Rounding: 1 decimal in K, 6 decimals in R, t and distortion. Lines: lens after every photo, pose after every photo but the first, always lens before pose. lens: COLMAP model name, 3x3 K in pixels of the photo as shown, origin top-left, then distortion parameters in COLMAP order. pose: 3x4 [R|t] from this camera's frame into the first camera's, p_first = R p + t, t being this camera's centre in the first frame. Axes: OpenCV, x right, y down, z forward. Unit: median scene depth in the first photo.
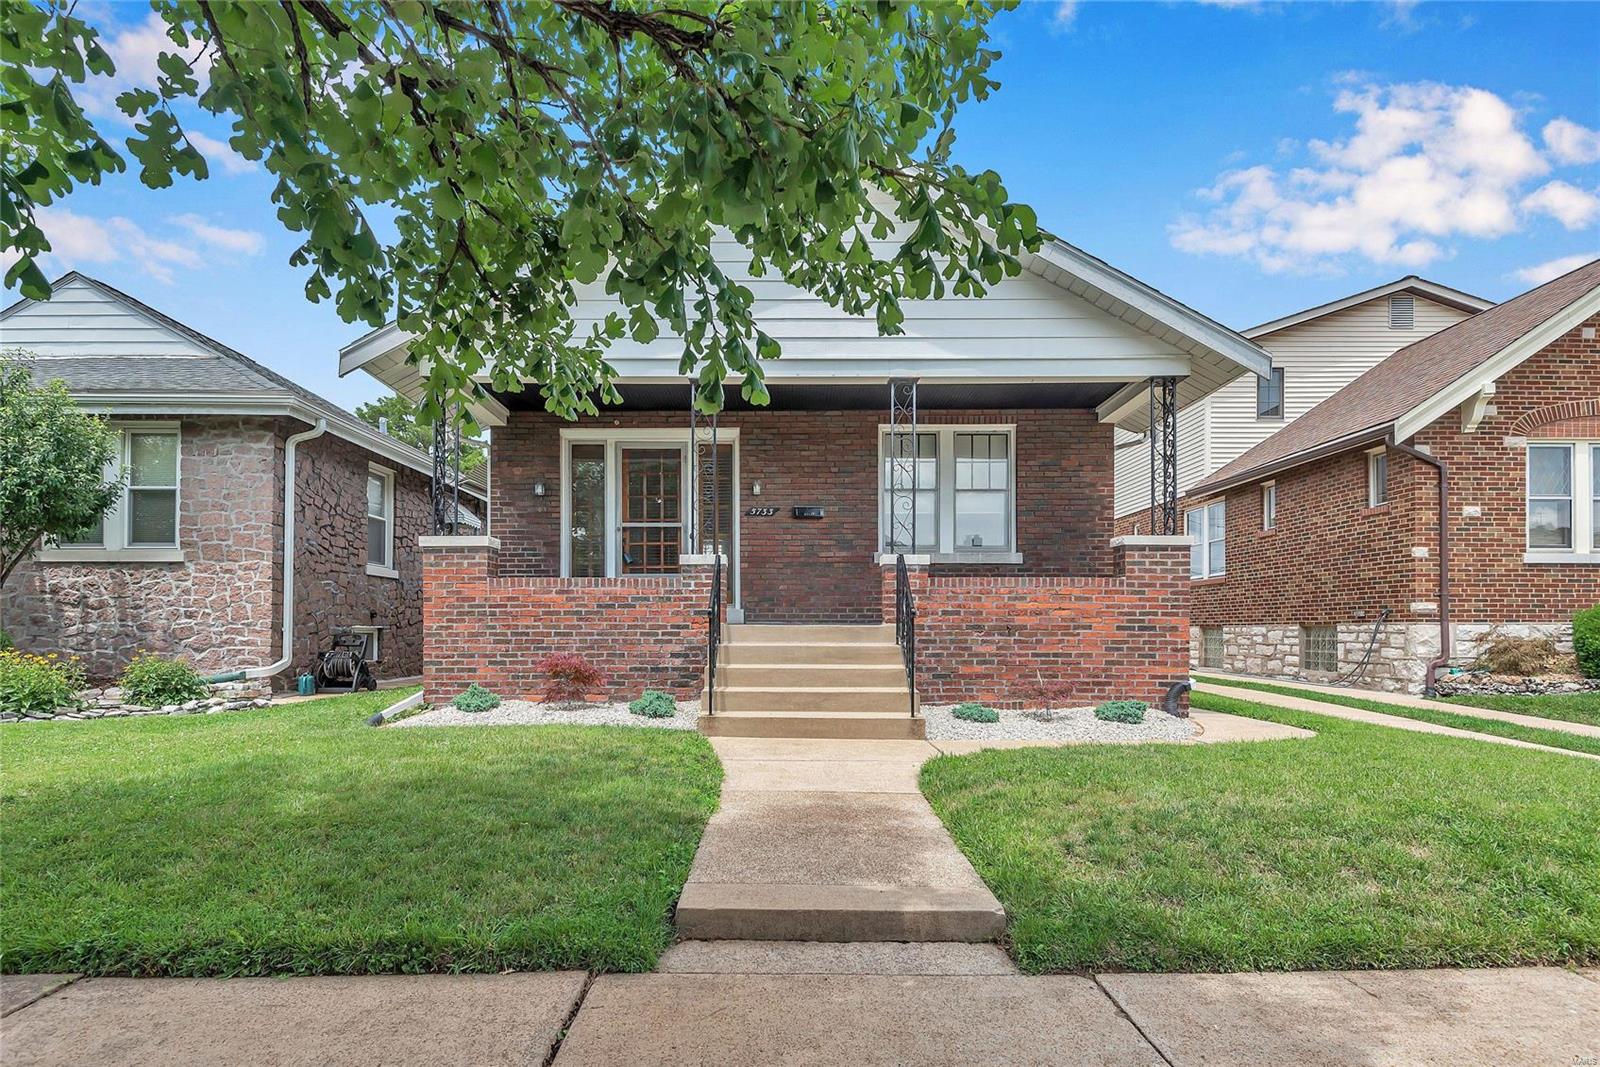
lens RADIAL K [[823.6, 0, 793.7], [0, 823.6, 559.6], [0, 0, 1]] dist [0.015734, -0.000261]
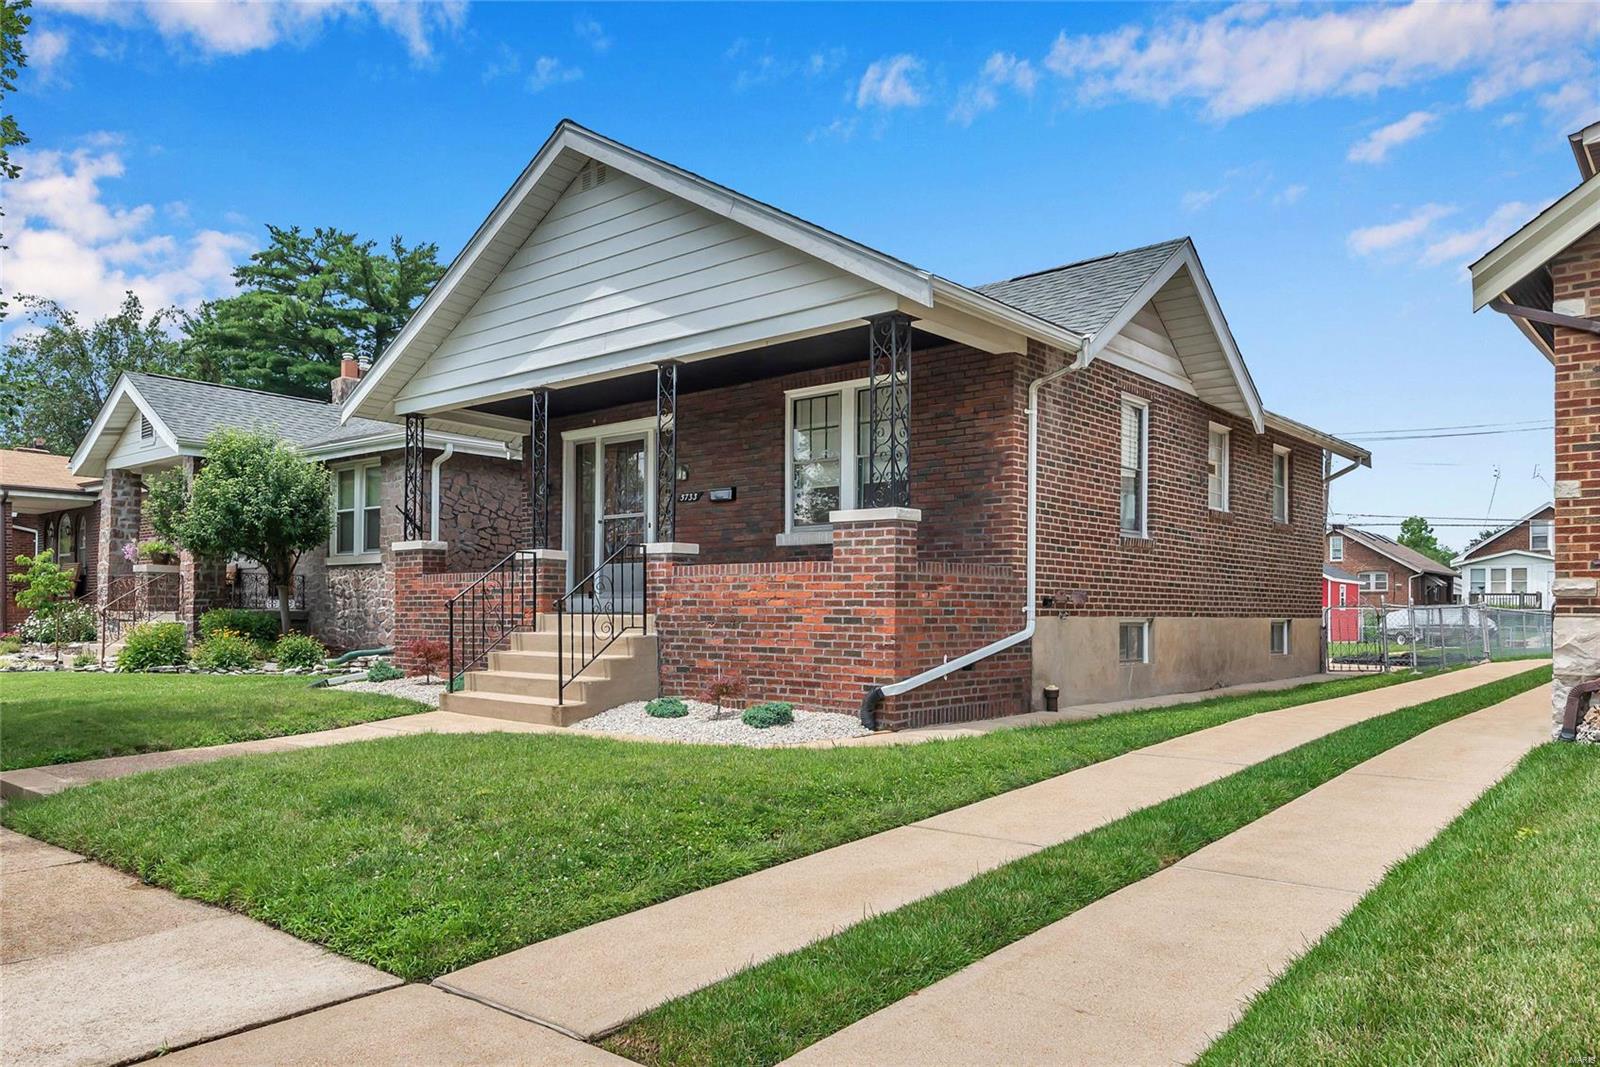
lens RADIAL K [[1064.9, 0, 797.8], [0, 1064.9, 529.4], [0, 0, 1]] dist [0.012553, 0.002552]
pose [[0.774043, -0.045191, -0.631518, 1.066718], [0.050237, 0.998688, -0.009890, -0.001467], [0.631137, -0.024071, 0.775298, 0.129766]]
